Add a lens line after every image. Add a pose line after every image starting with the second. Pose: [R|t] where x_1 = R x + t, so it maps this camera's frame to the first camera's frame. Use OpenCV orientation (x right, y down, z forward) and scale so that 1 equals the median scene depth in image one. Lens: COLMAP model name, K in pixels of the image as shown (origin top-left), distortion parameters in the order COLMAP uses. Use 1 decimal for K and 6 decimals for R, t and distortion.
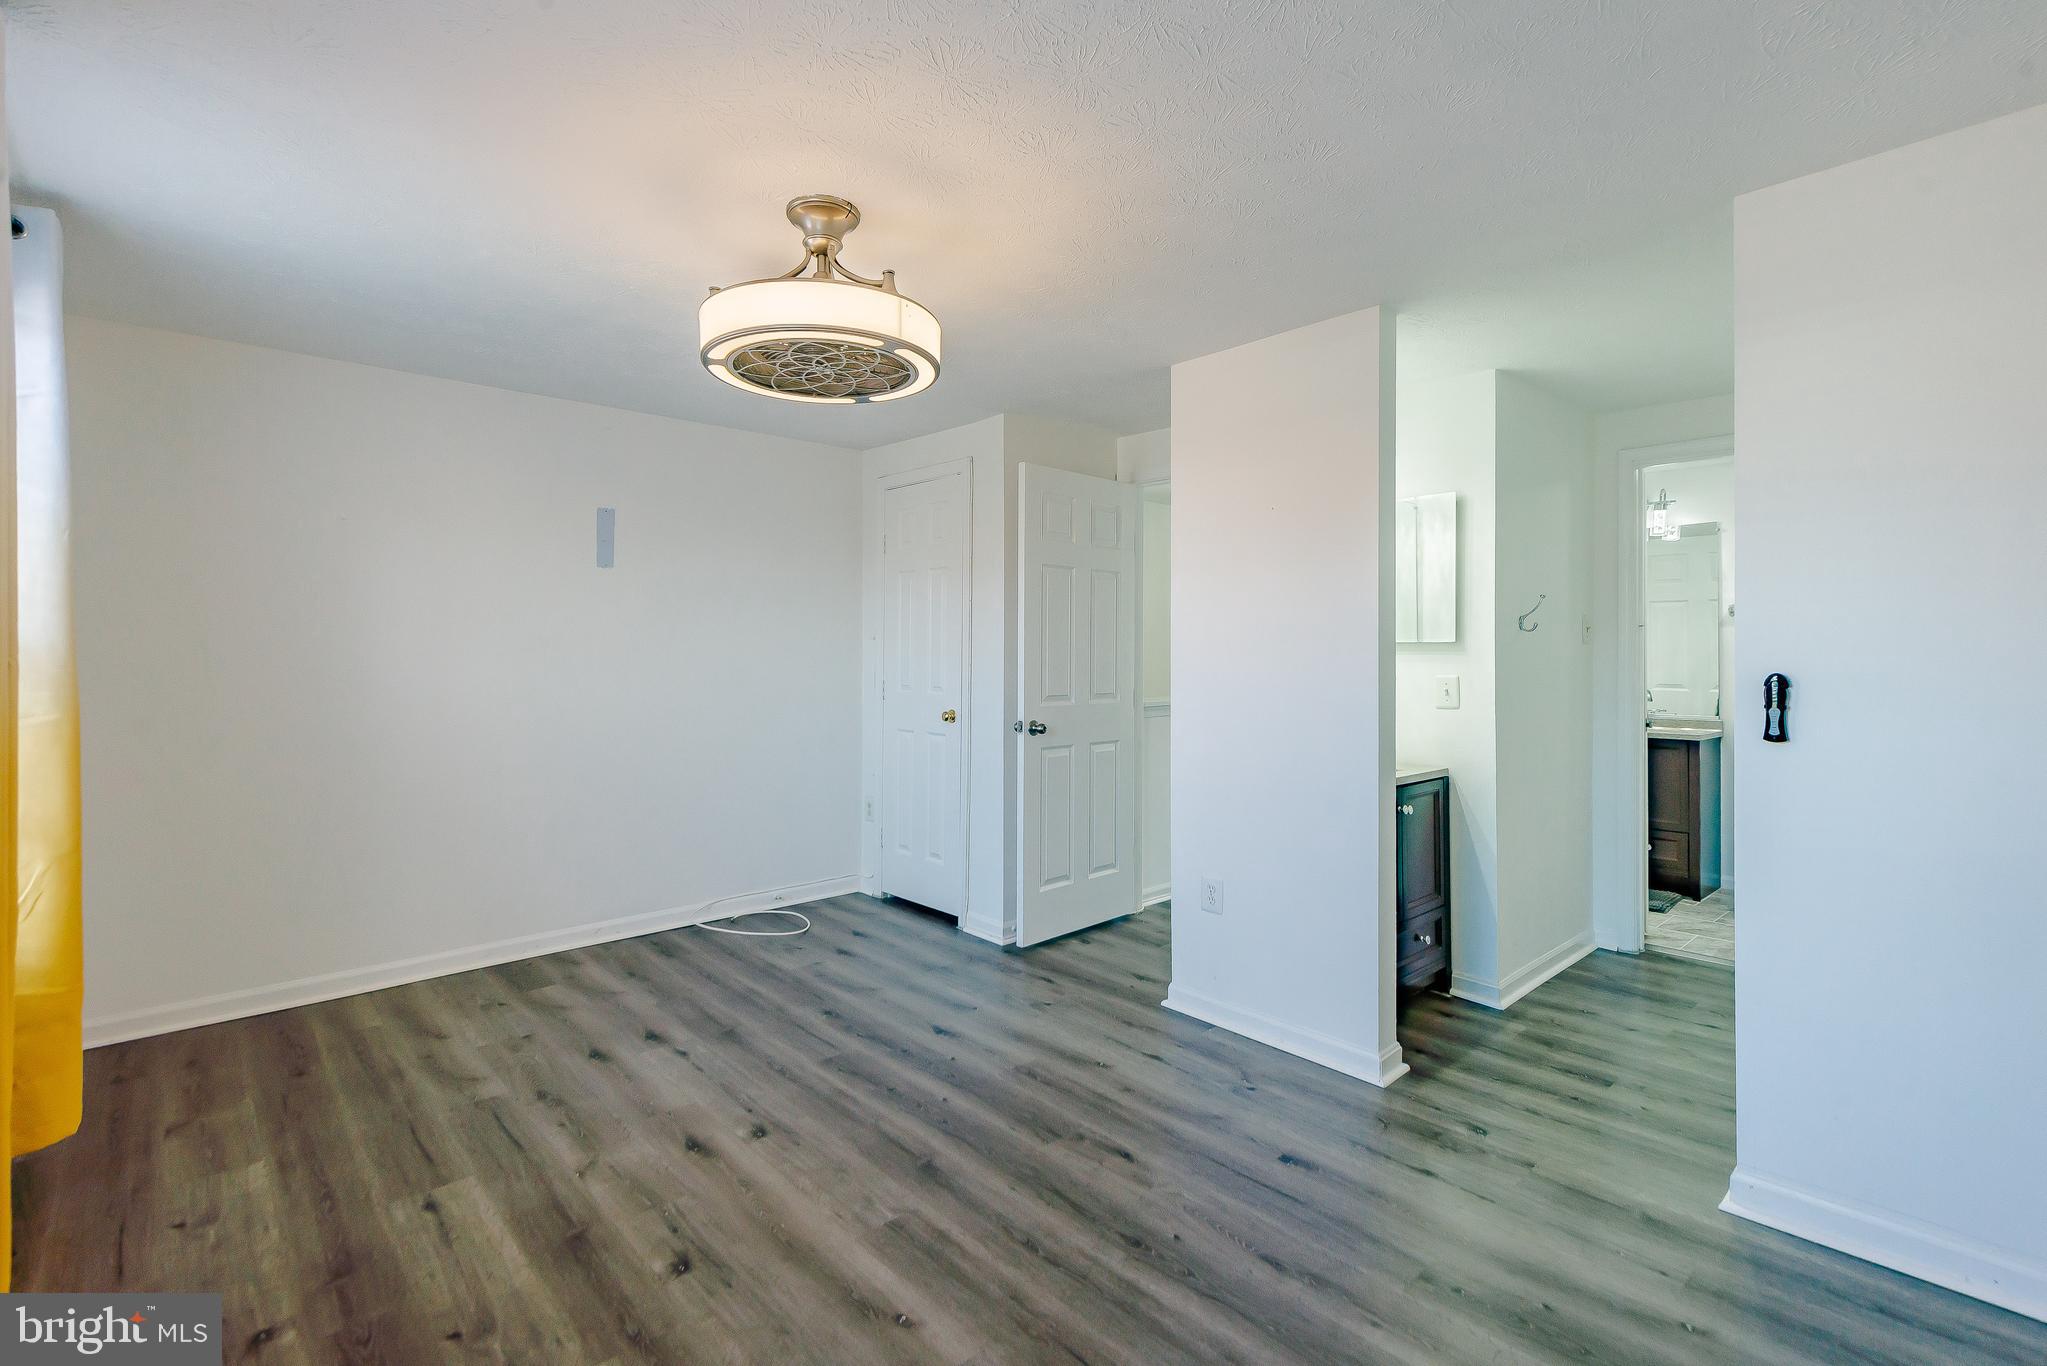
lens RADIAL K [[920.4, 0, 1019.2], [0, 920.4, 651.2], [0, 0, 1]] dist [0.022929, -0.001200]
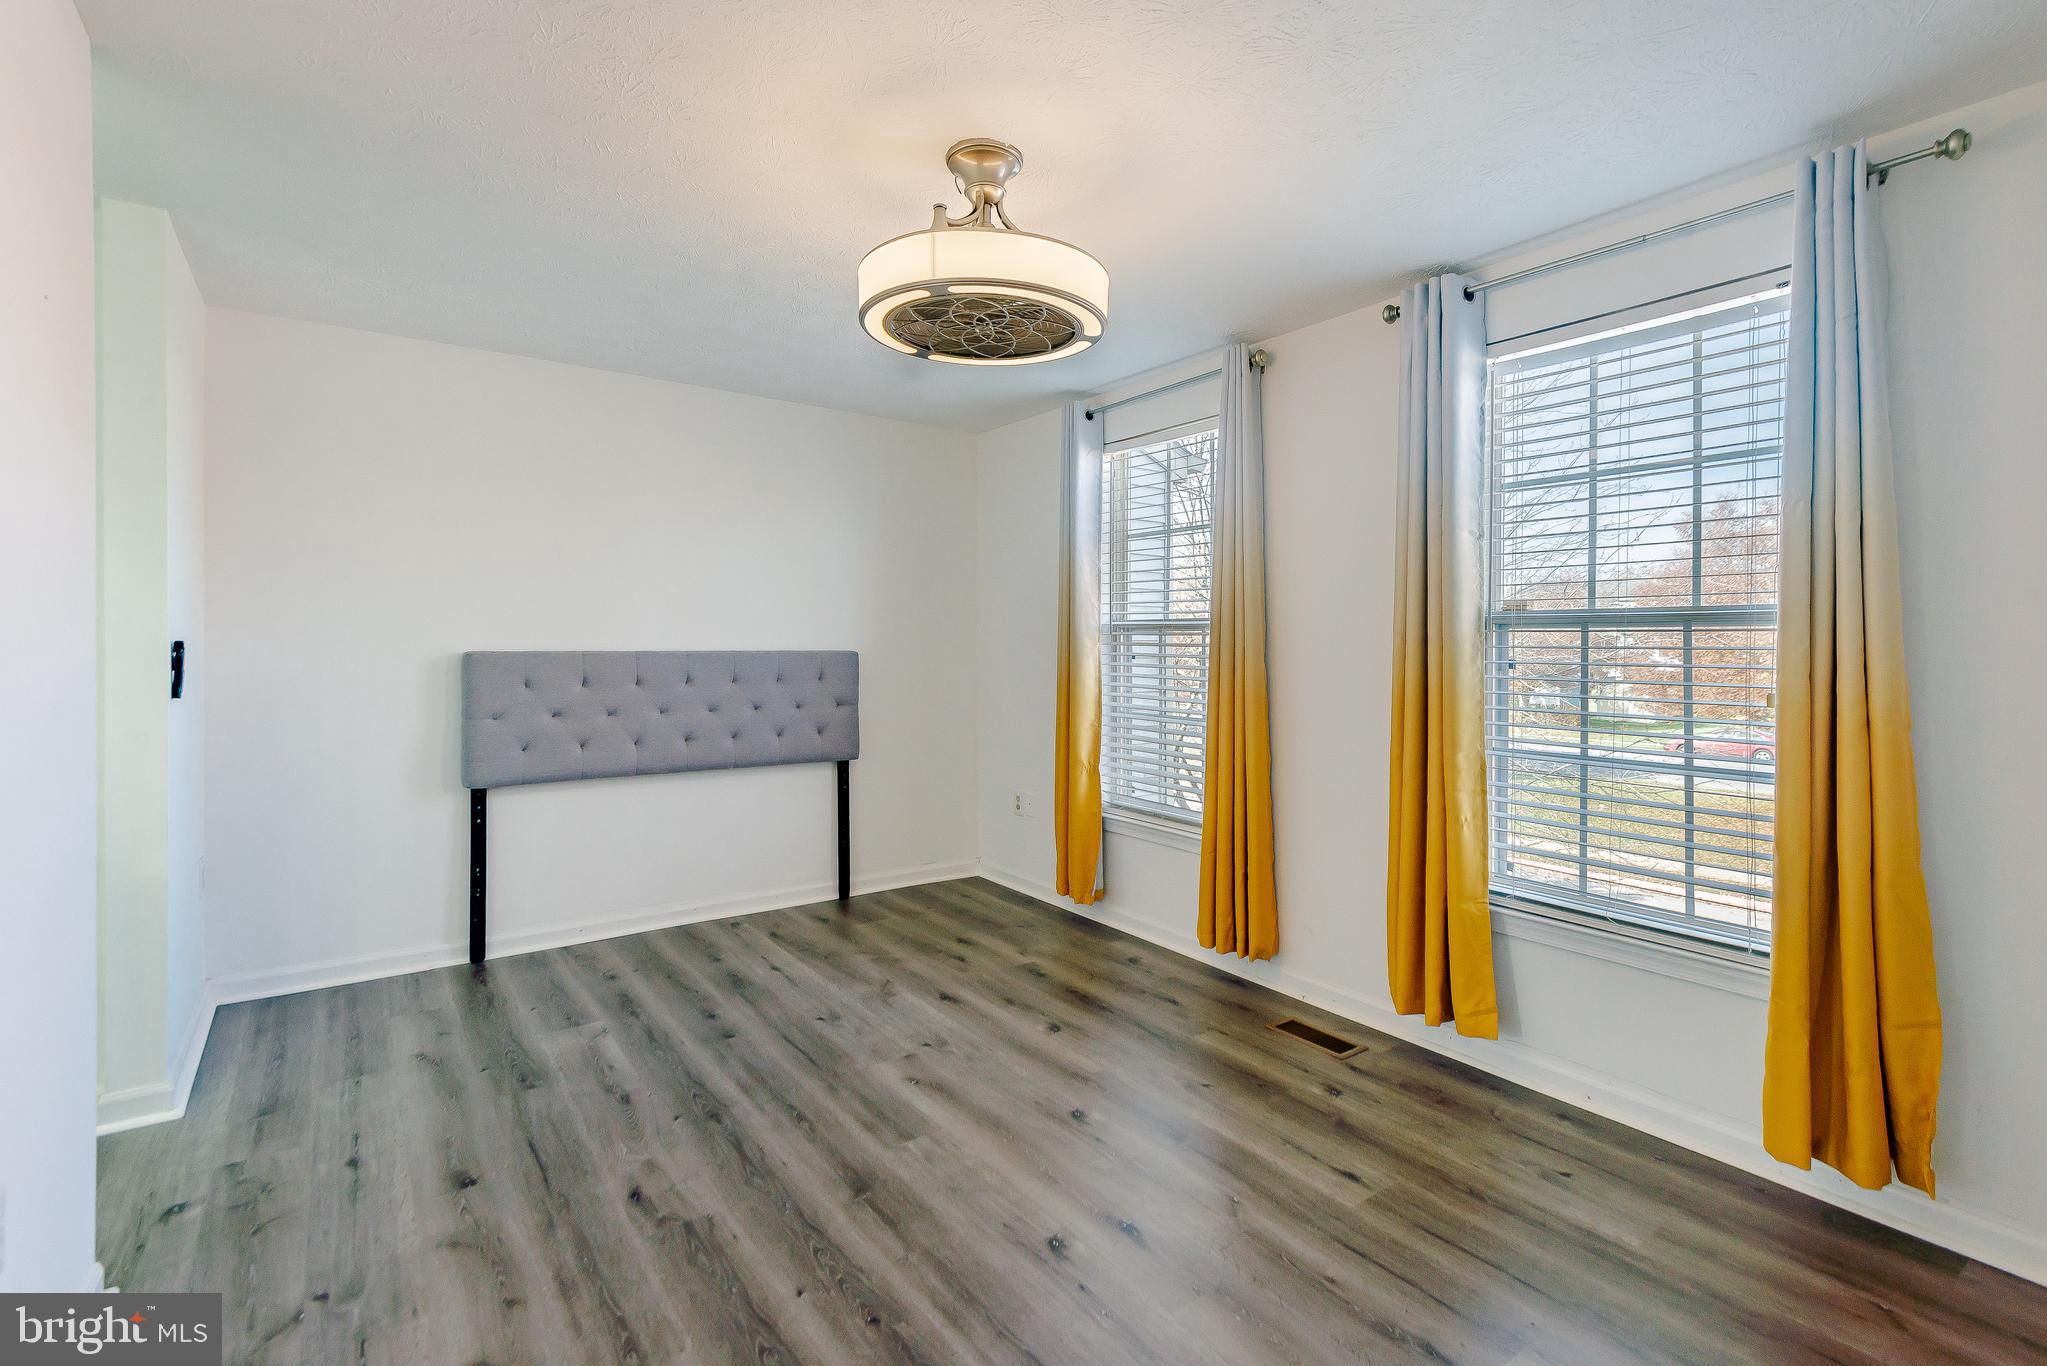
lens RADIAL K [[932.0, 0, 1047.0], [0, 932.0, 645.9], [0, 0, 1]] dist [0.001905, -0.000334]
pose [[-0.995193, -0.010543, 0.097361, -0.367100], [-0.011419, 0.999899, -0.008446, 0.025899], [-0.097262, -0.009517, -0.995213, 1.909615]]
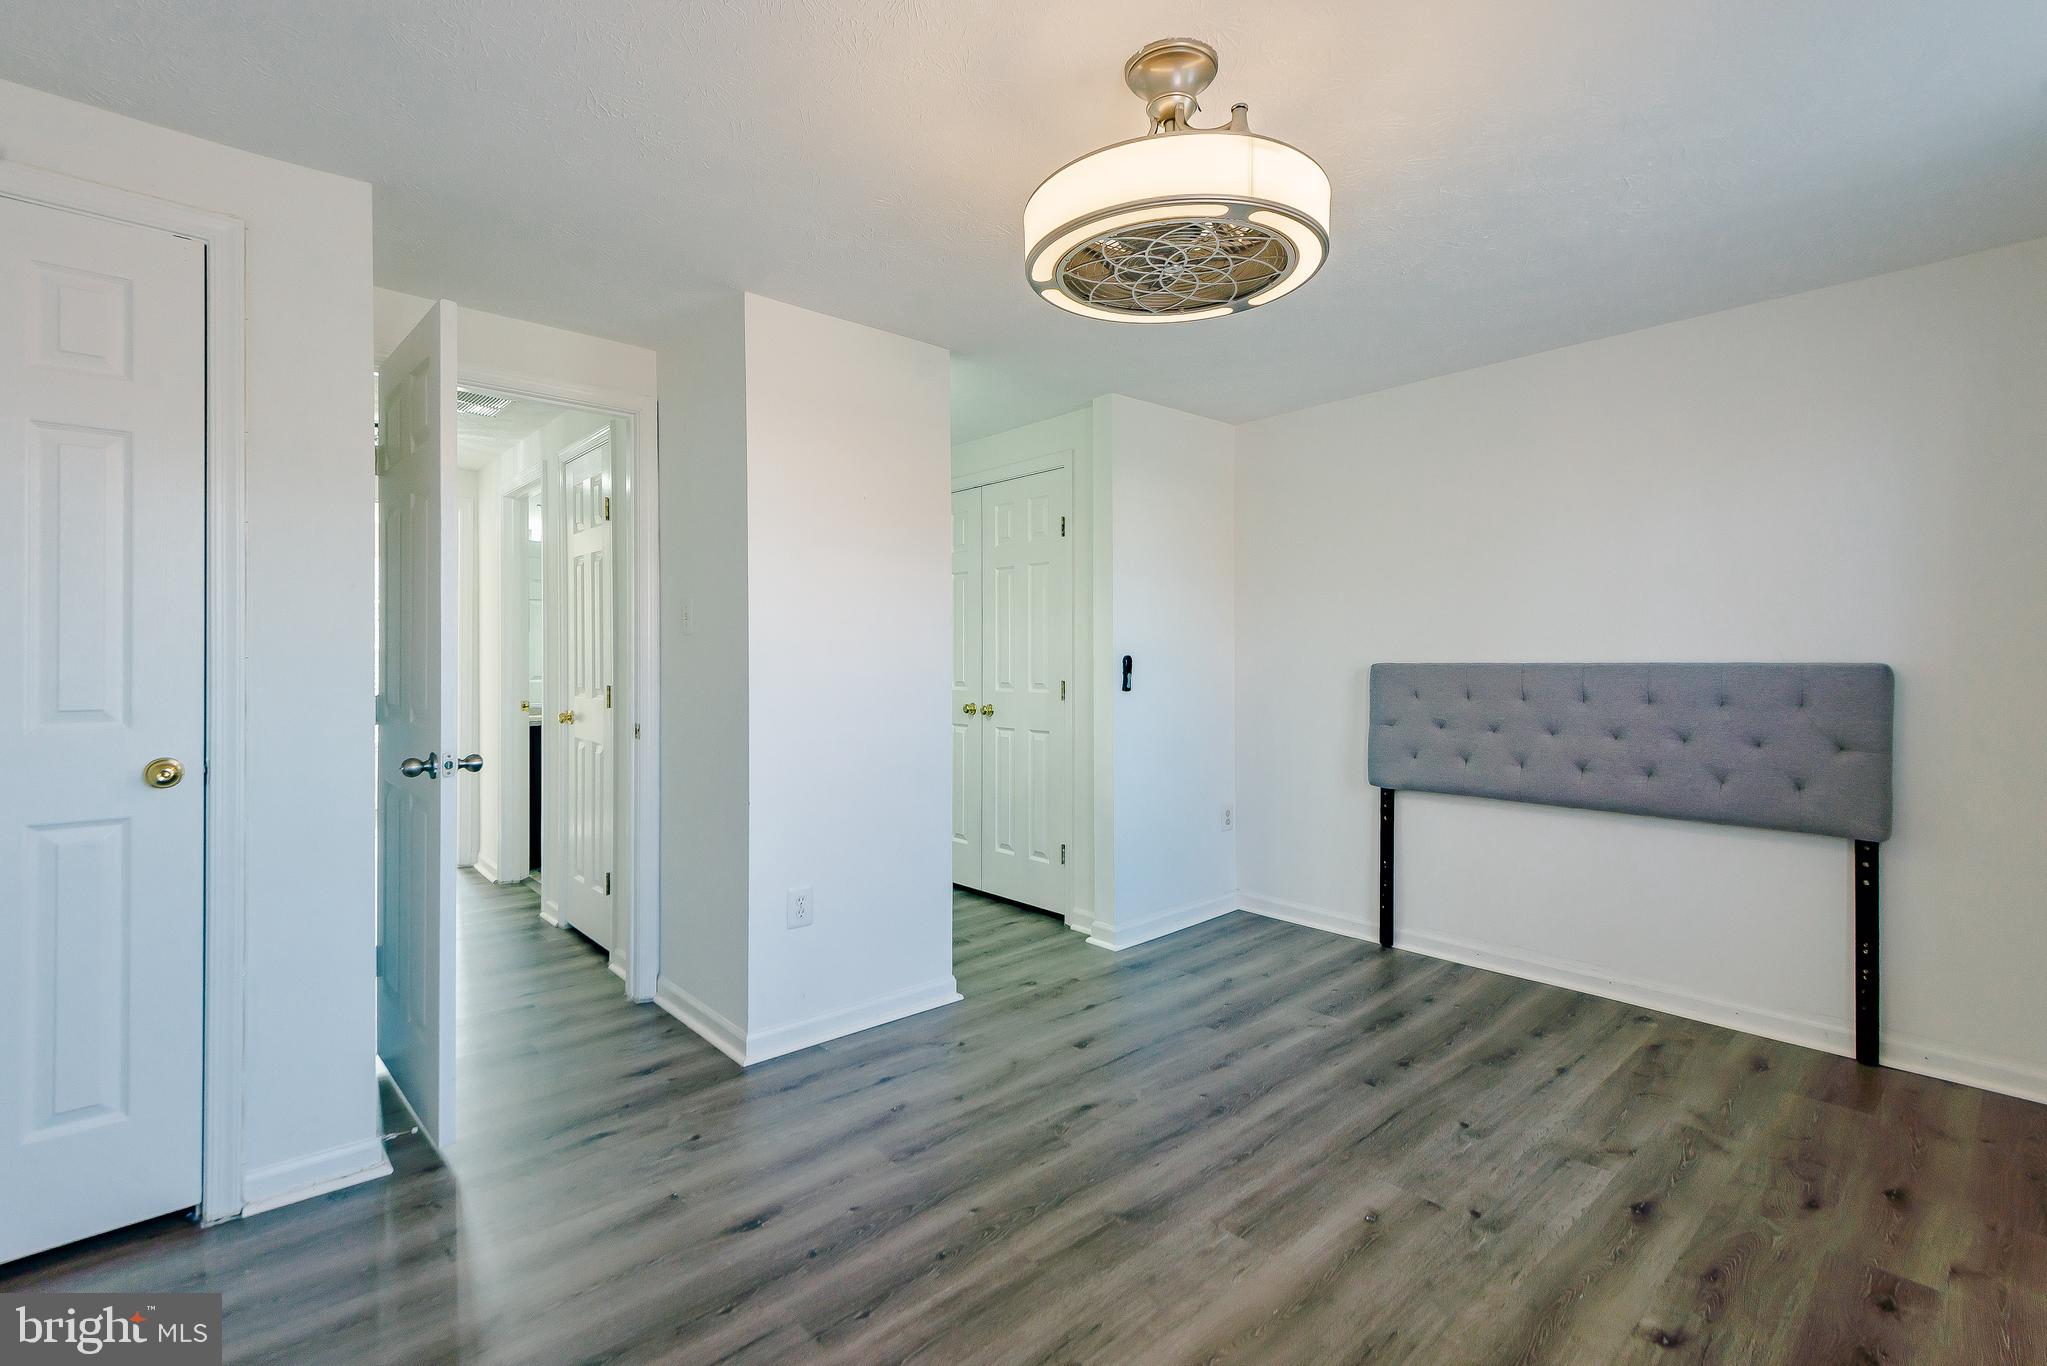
lens RADIAL K [[931.4, 0, 1017.0], [0, 931.4, 671.6], [0, 0, 1]] dist [0.052719, -0.022548]
pose [[0.016679, -0.020603, 0.999649, -0.999233], [-0.006440, 0.999765, 0.020713, 0.017036], [-0.999840, -0.006783, 0.016543, 1.100890]]
